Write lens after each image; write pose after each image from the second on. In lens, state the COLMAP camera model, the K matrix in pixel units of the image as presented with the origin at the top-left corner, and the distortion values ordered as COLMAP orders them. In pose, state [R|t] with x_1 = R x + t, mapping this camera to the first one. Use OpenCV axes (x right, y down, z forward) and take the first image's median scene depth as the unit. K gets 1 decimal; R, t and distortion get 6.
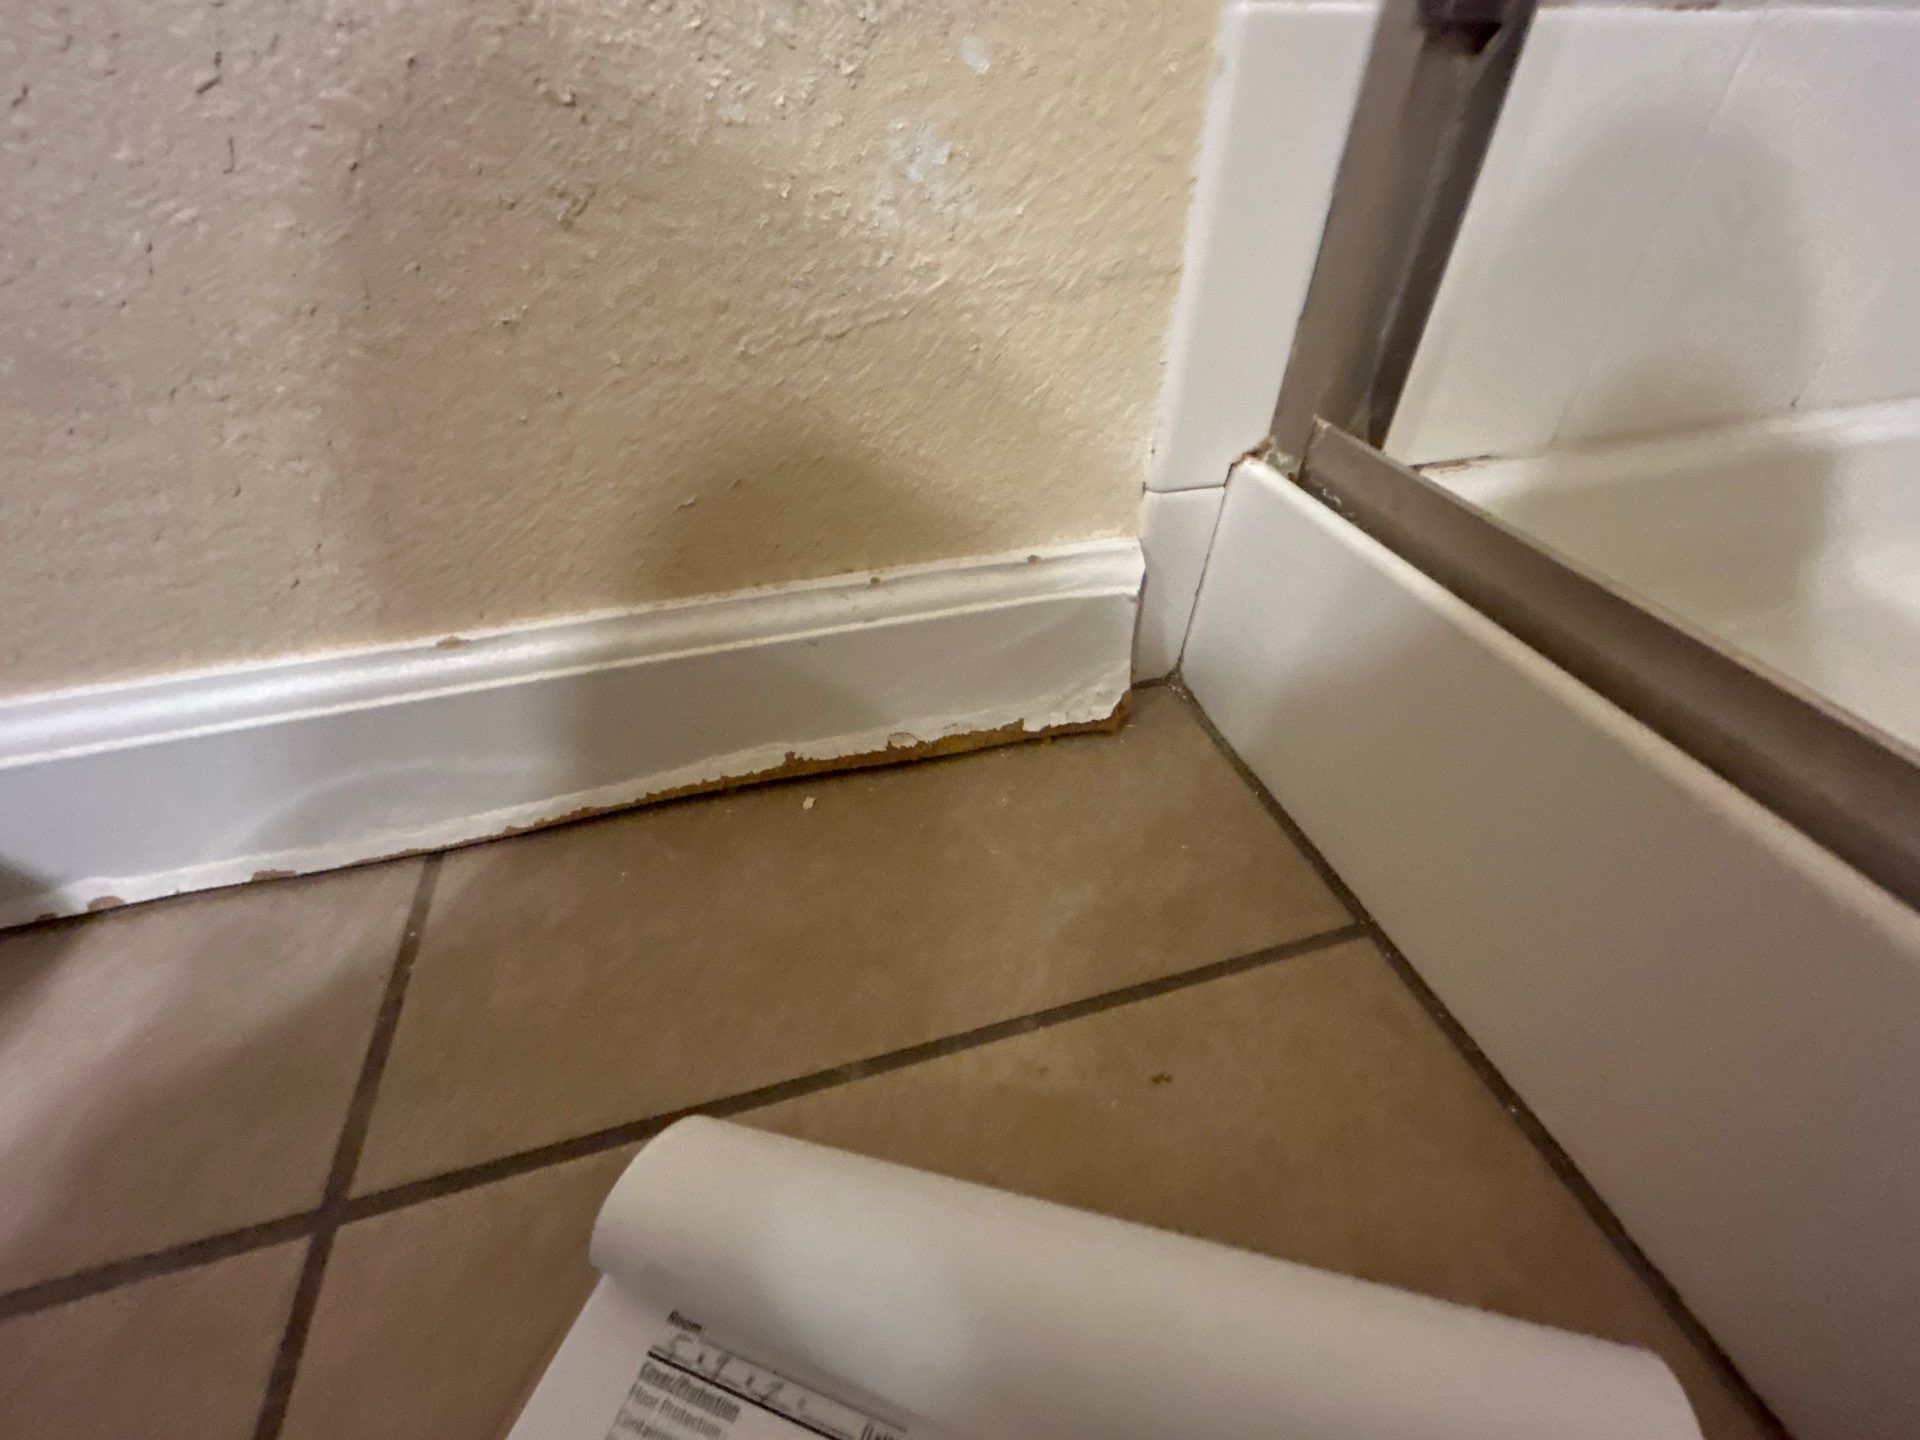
lens RADIAL K [[776.0, 0, 960.0], [0, 776.0, 720.0], [0, 0, 1]] dist [0.000053, 0.000146]
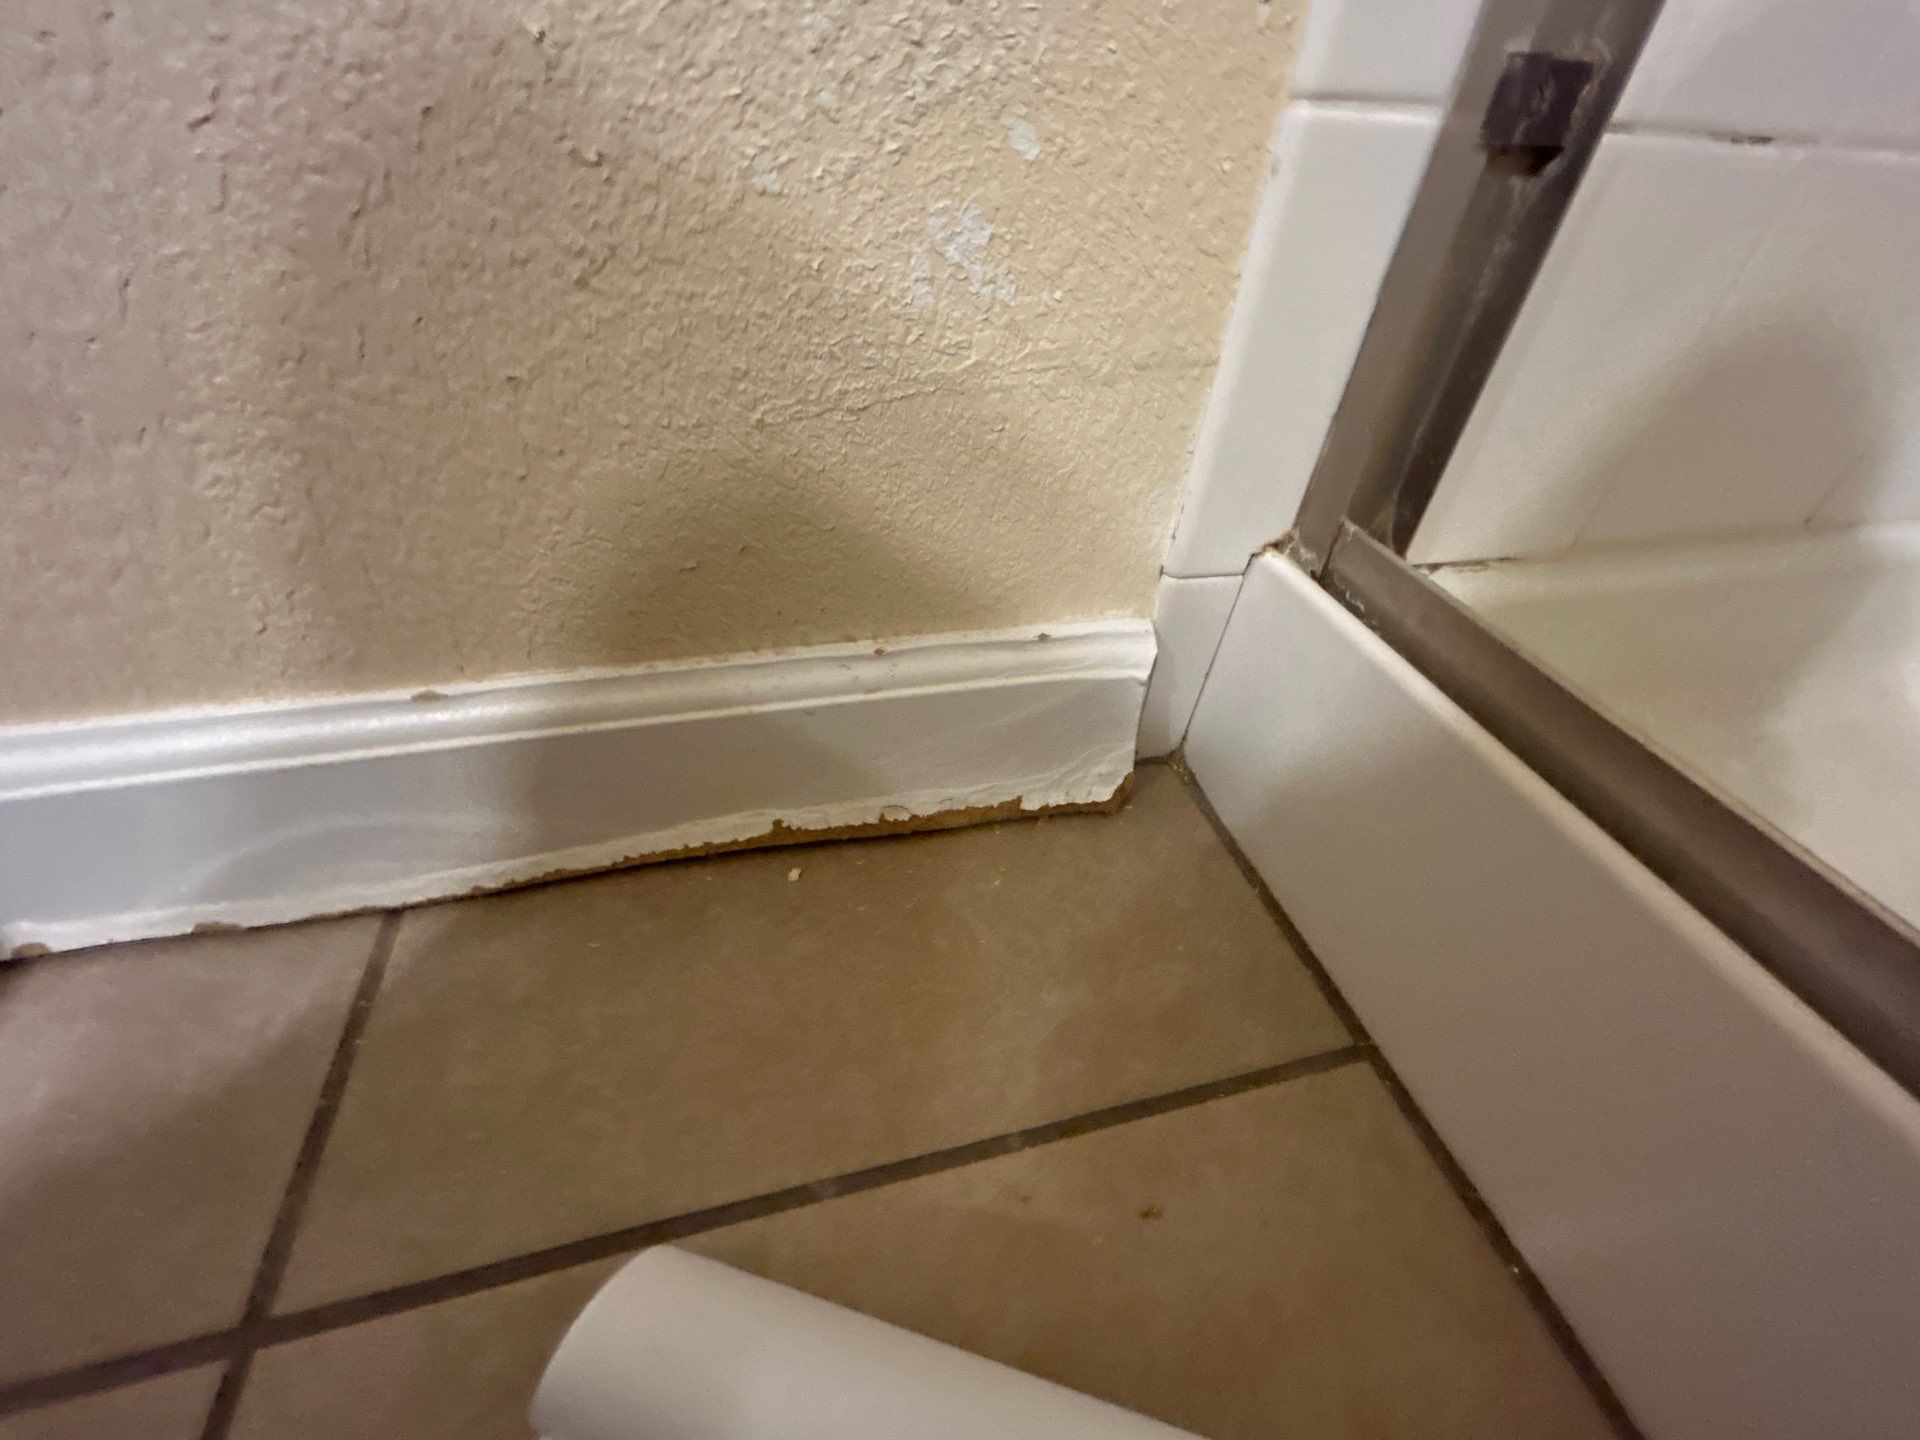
lens RADIAL K [[776.7, 0, 960.0], [0, 776.7, 720.0], [0, 0, 1]] dist [-0.000580, -0.000114]
pose [[0.997709, 0.063513, 0.023295, -0.029492], [-0.063260, 0.997931, -0.011472, -0.100456], [-0.023976, 0.009972, 0.999663, 0.041071]]
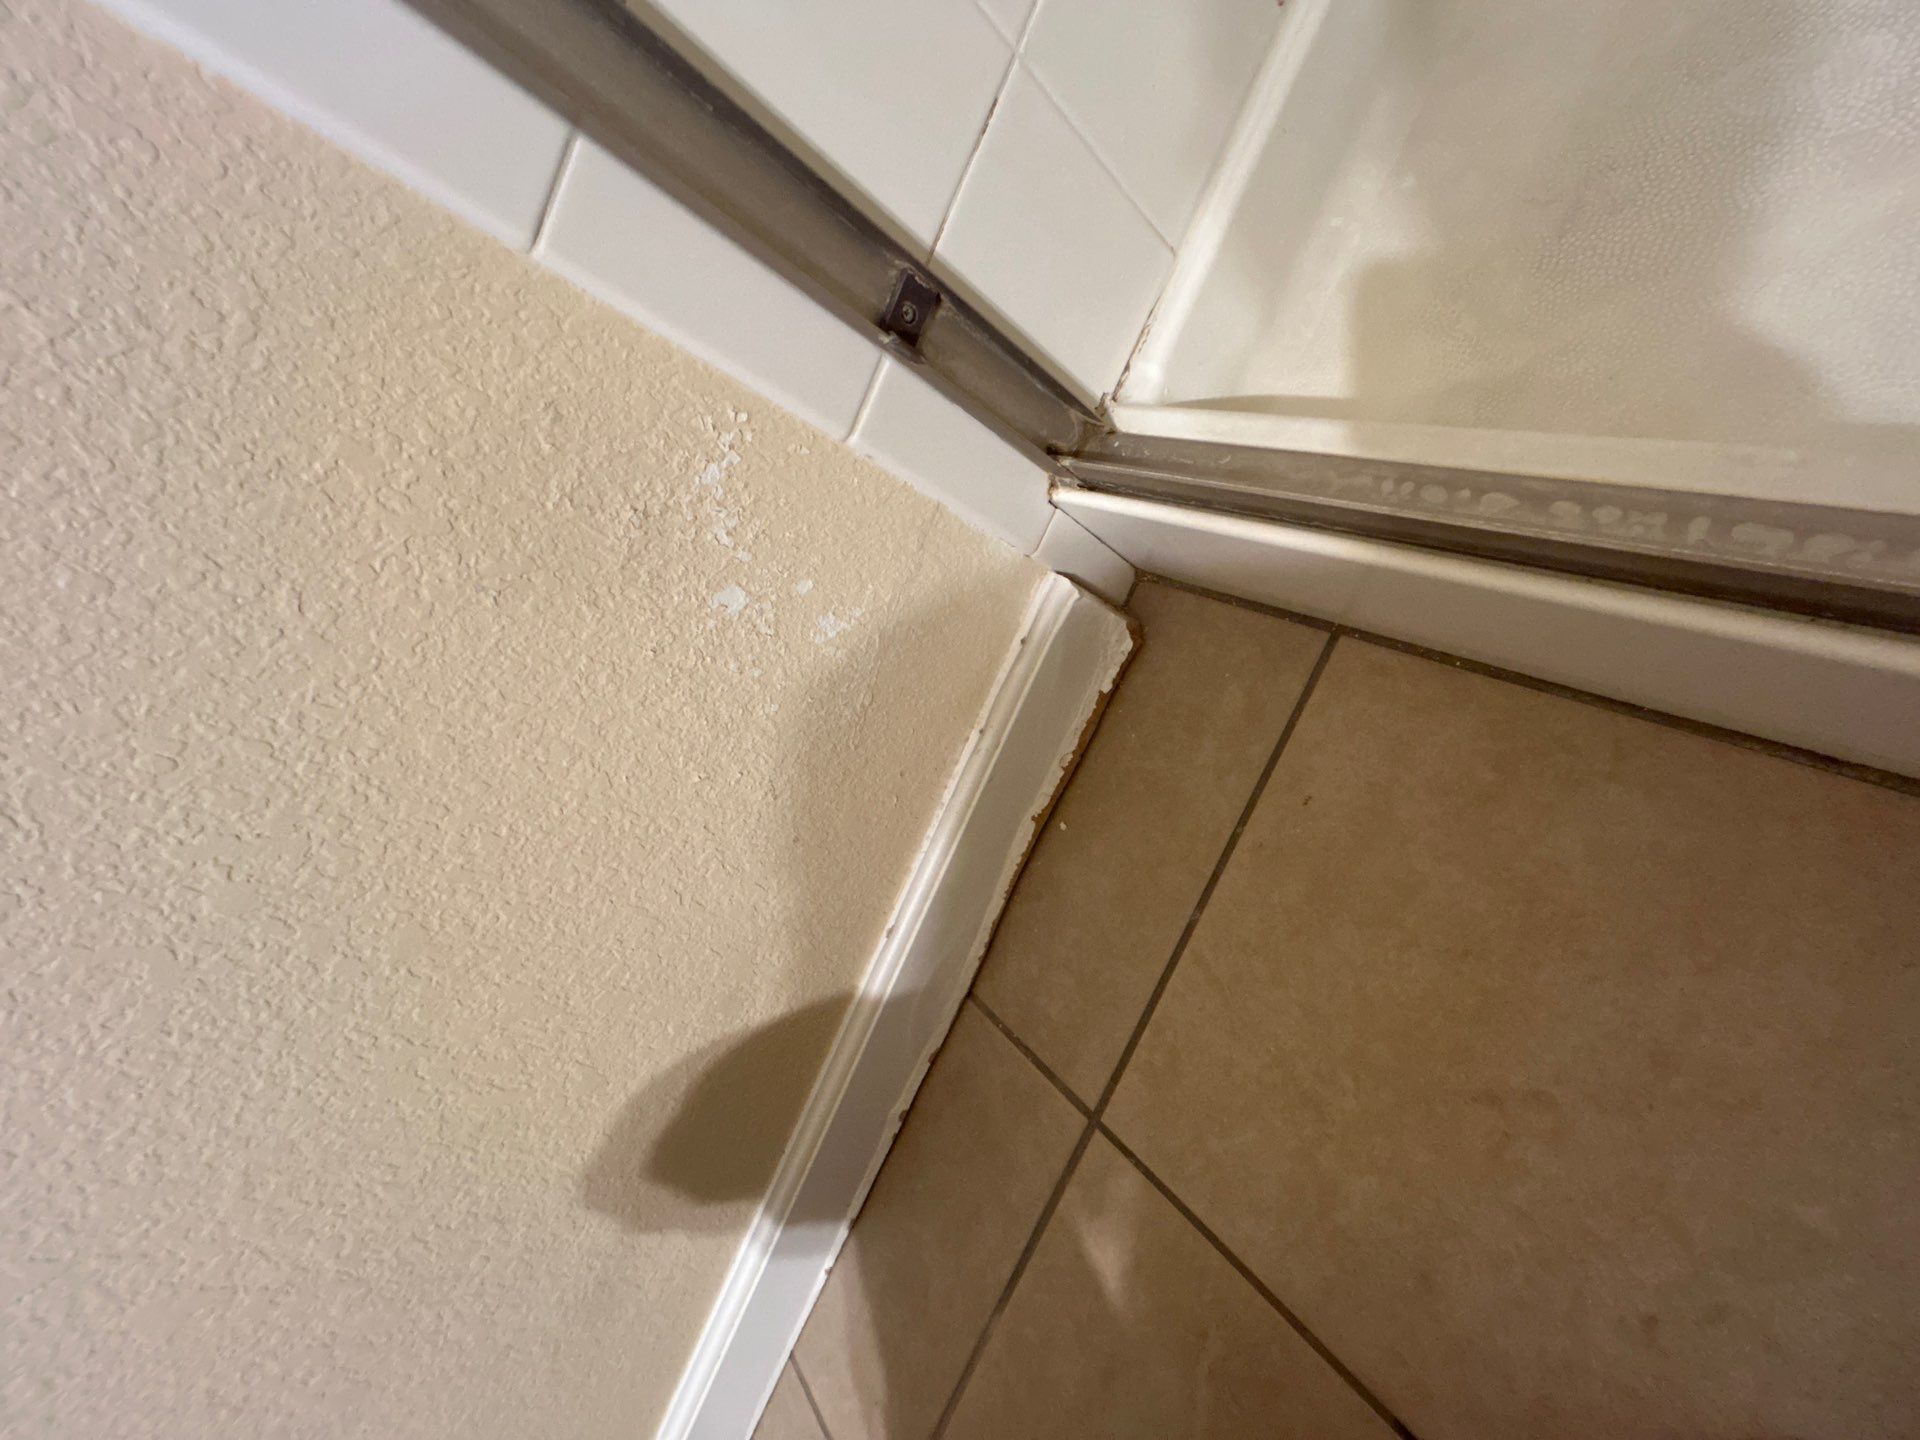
lens RADIAL K [[776.7, 0, 960.0], [0, 776.7, 720.0], [0, 0, 1]] dist [-0.000580, -0.000114]
pose [[0.558024, -0.776314, -0.293165, 0.420656], [0.823139, 0.562589, 0.077040, -0.400211], [0.105124, -0.284306, 0.952953, -0.676920]]
